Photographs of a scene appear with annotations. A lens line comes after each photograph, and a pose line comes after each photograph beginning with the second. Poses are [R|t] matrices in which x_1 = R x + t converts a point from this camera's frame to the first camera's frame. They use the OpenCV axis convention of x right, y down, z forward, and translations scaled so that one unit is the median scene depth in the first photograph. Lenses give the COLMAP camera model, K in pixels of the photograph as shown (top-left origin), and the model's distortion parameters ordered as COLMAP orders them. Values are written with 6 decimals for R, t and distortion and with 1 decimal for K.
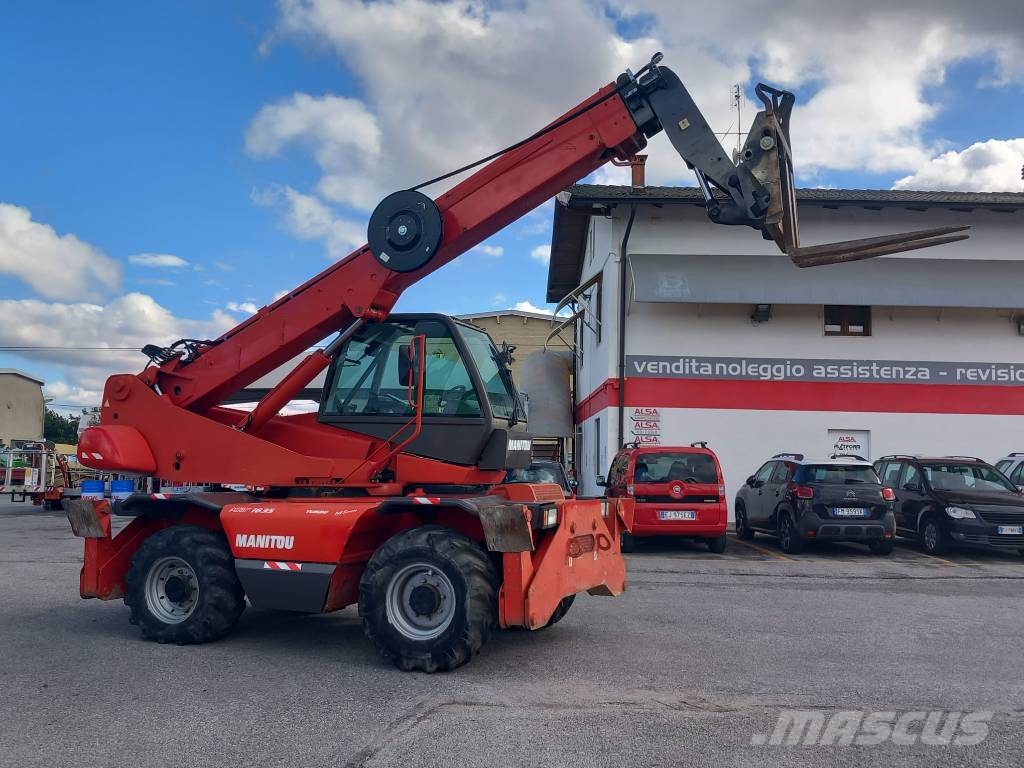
lens RADIAL K [[951.9, 0, 513.1], [0, 951.9, 379.6], [0, 0, 1]] dist [0.147569, -0.415648]
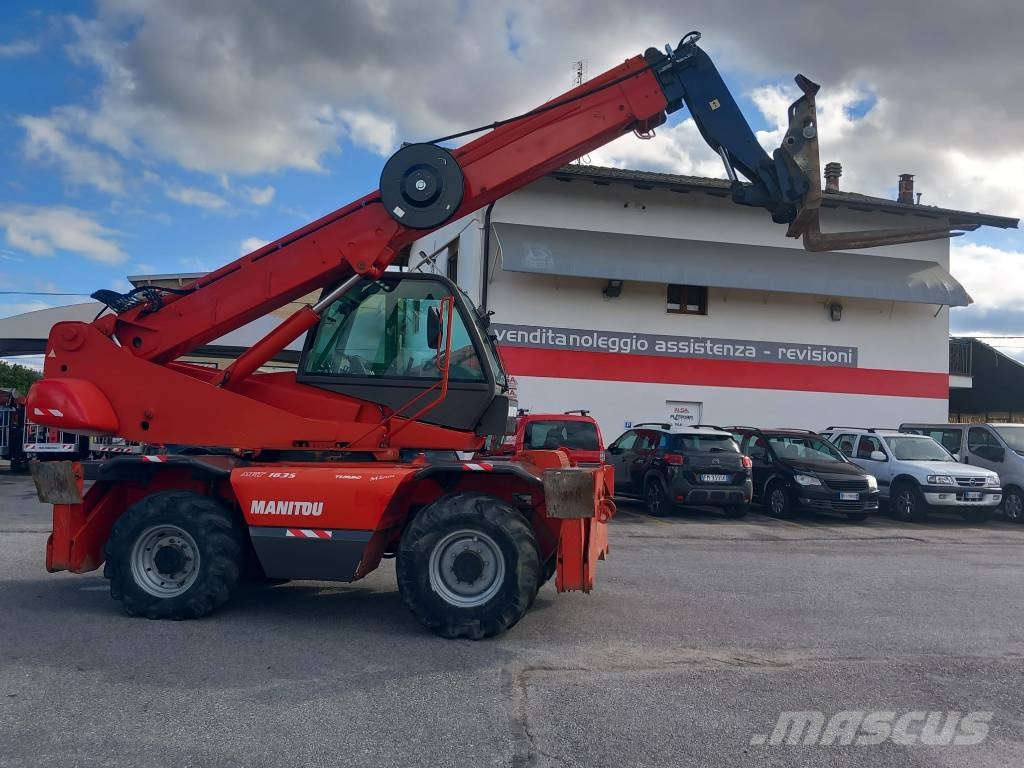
lens RADIAL K [[949.4, 0, 512.0], [0, 949.4, 384.0], [0, 0, 1]] dist [0.154446, -0.435447]
pose [[0.968388, 0.030046, 0.247634, -0.239178], [-0.040260, 0.998530, 0.036285, 0.003738], [-0.246180, -0.045108, 0.968174, 0.037584]]
